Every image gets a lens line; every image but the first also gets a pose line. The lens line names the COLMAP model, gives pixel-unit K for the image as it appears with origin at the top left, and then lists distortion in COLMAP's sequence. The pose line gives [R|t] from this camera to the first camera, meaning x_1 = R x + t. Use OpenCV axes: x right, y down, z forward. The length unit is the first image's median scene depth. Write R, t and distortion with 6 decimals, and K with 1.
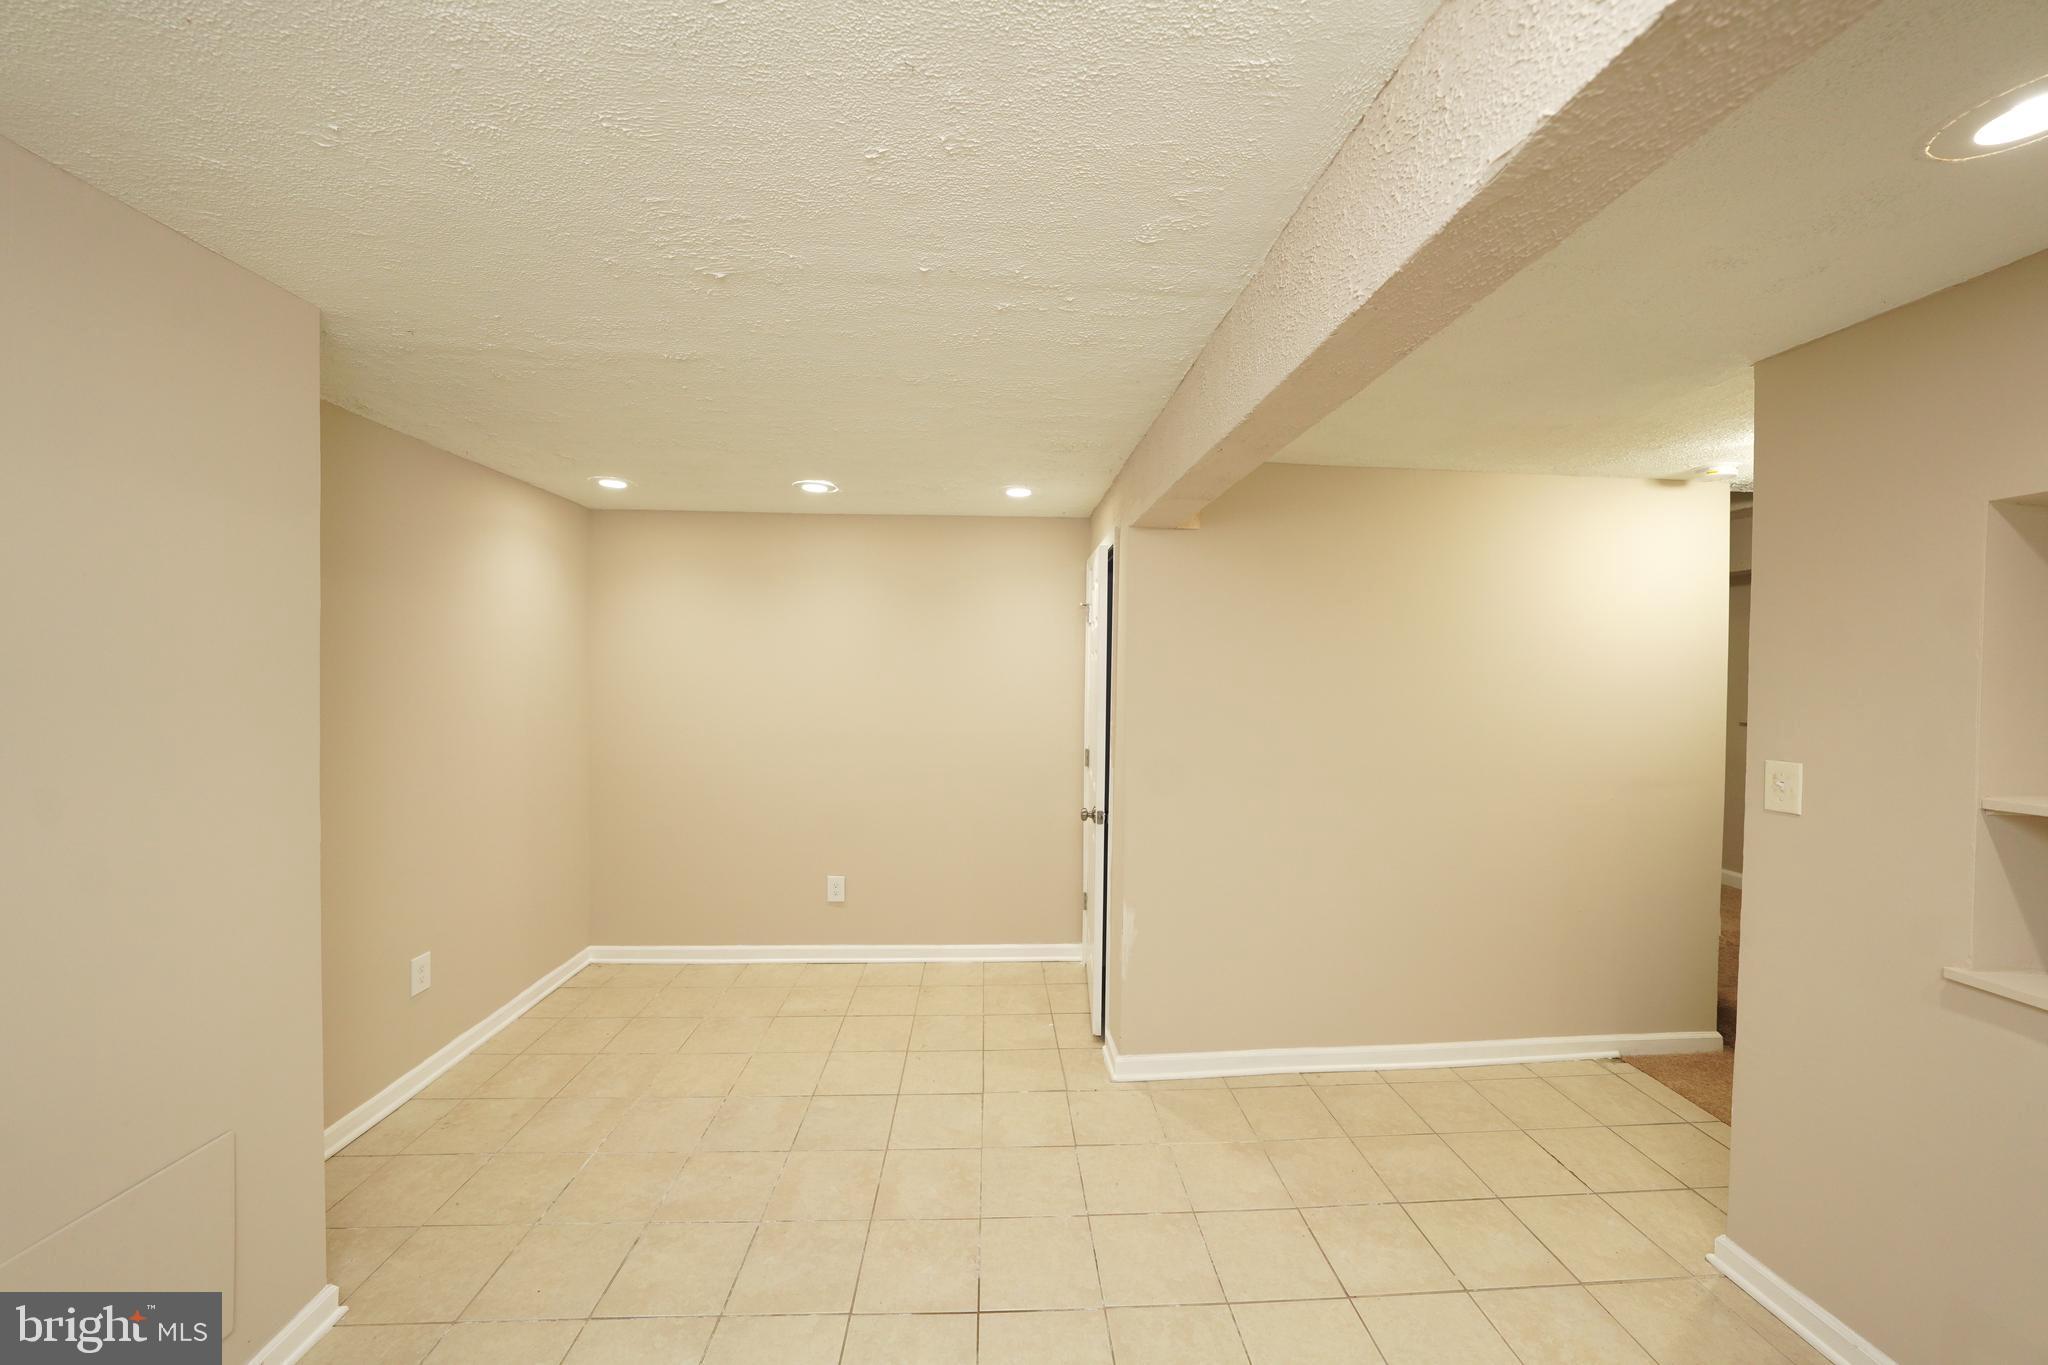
lens RADIAL K [[752.0, 0, 1026.4], [0, 752.0, 683.2], [0, 0, 1]] dist [-0.013187, -0.000039]
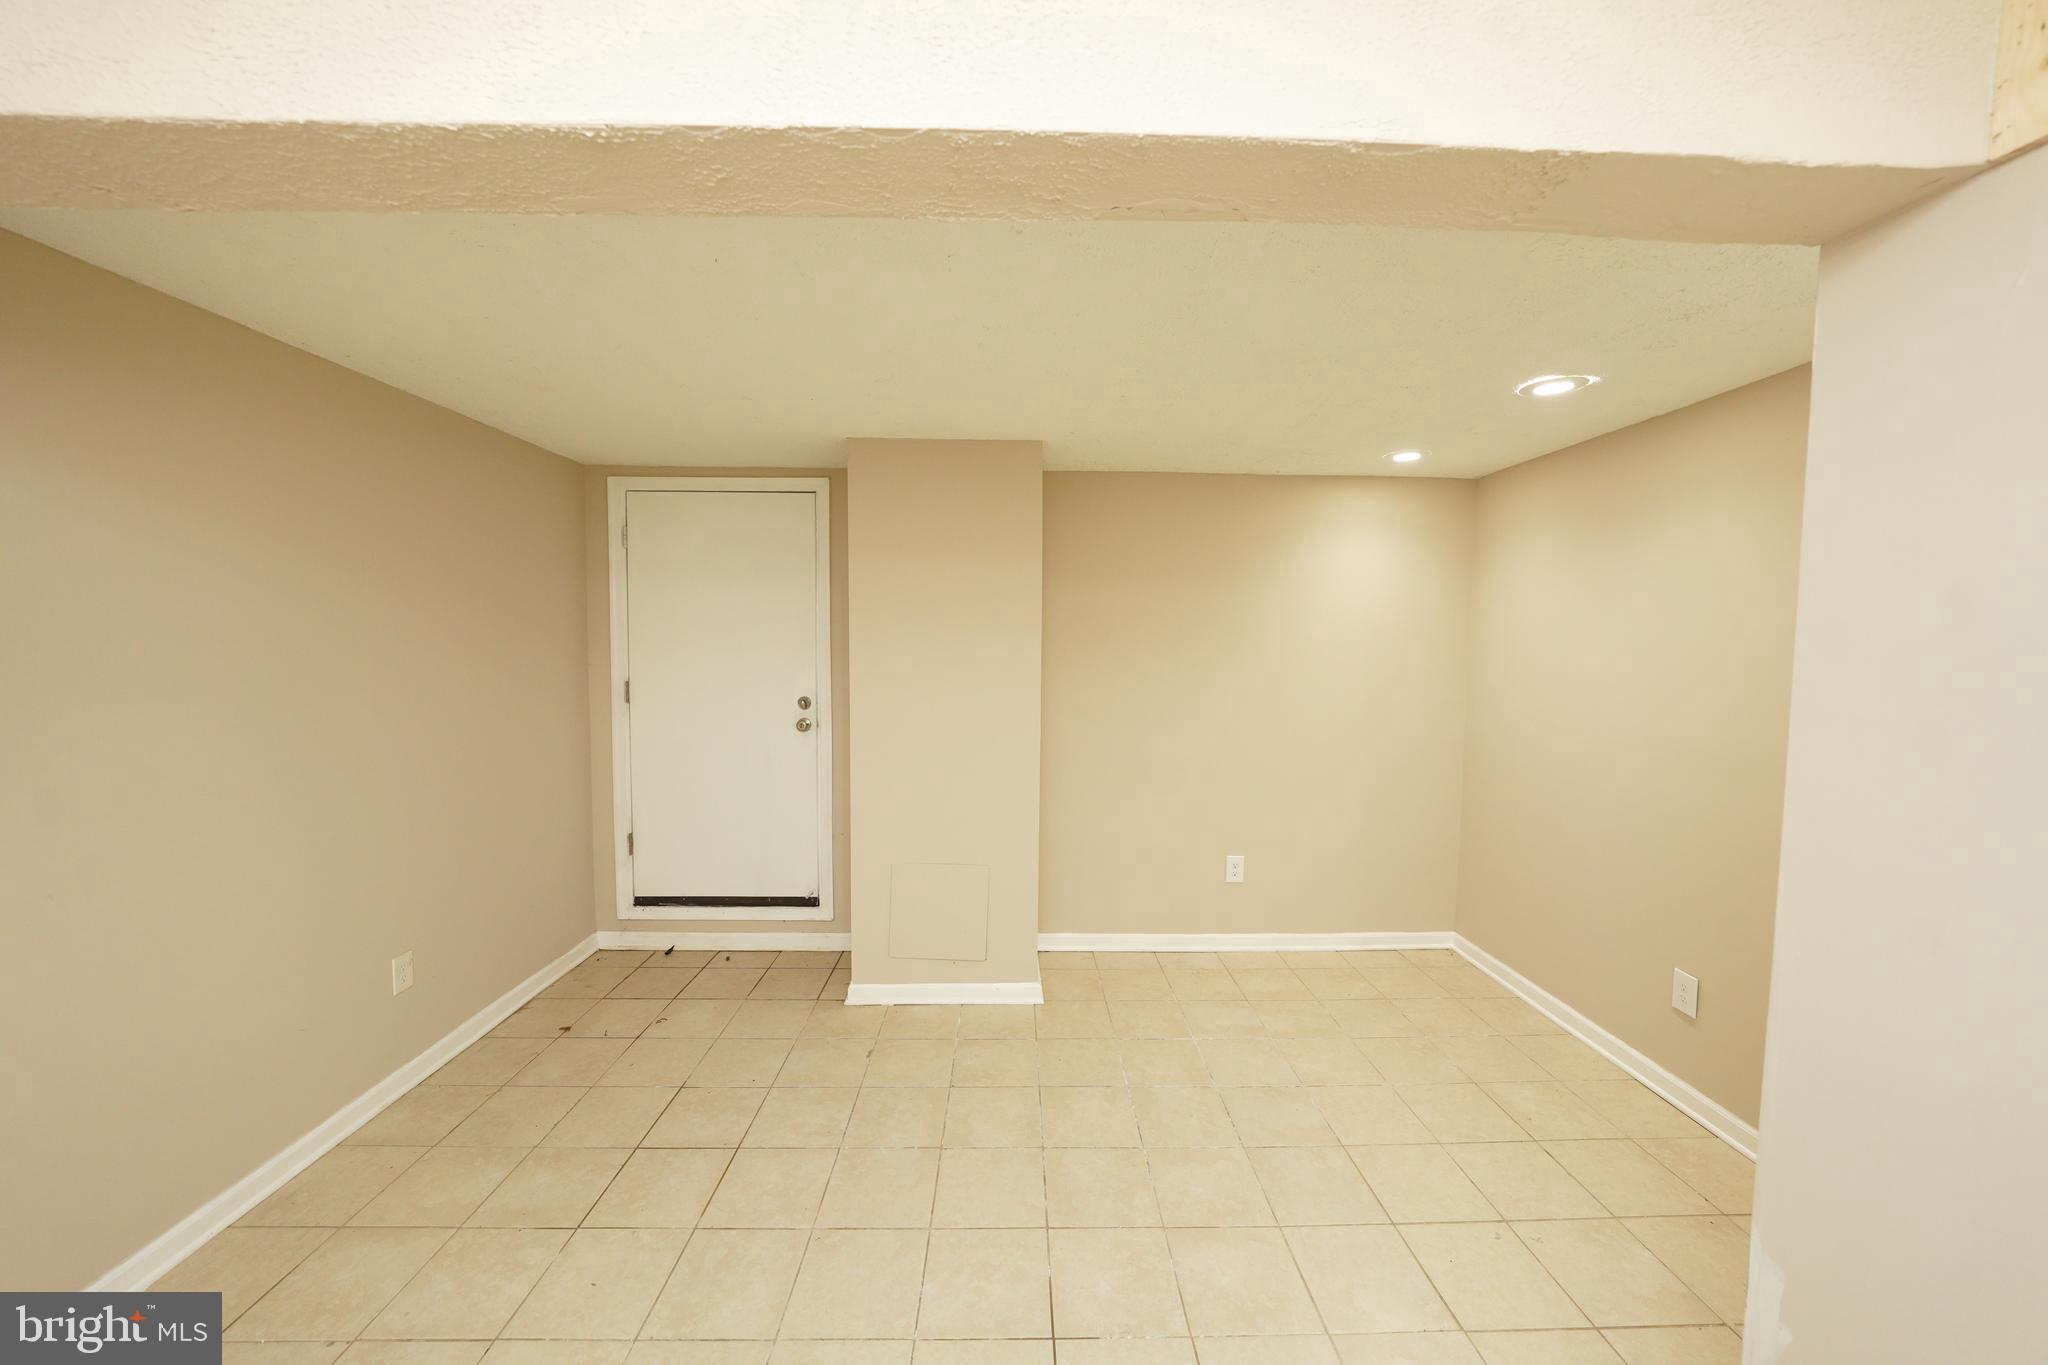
lens RADIAL K [[752.0, 0, 1026.4], [0, 752.0, 683.2], [0, 0, 1]] dist [-0.013187, -0.000039]
pose [[-0.049077, 0.044504, -0.997803, 0.553467], [-0.026695, 0.998591, 0.045852, -0.000873], [0.998438, 0.028887, -0.047820, 0.670324]]
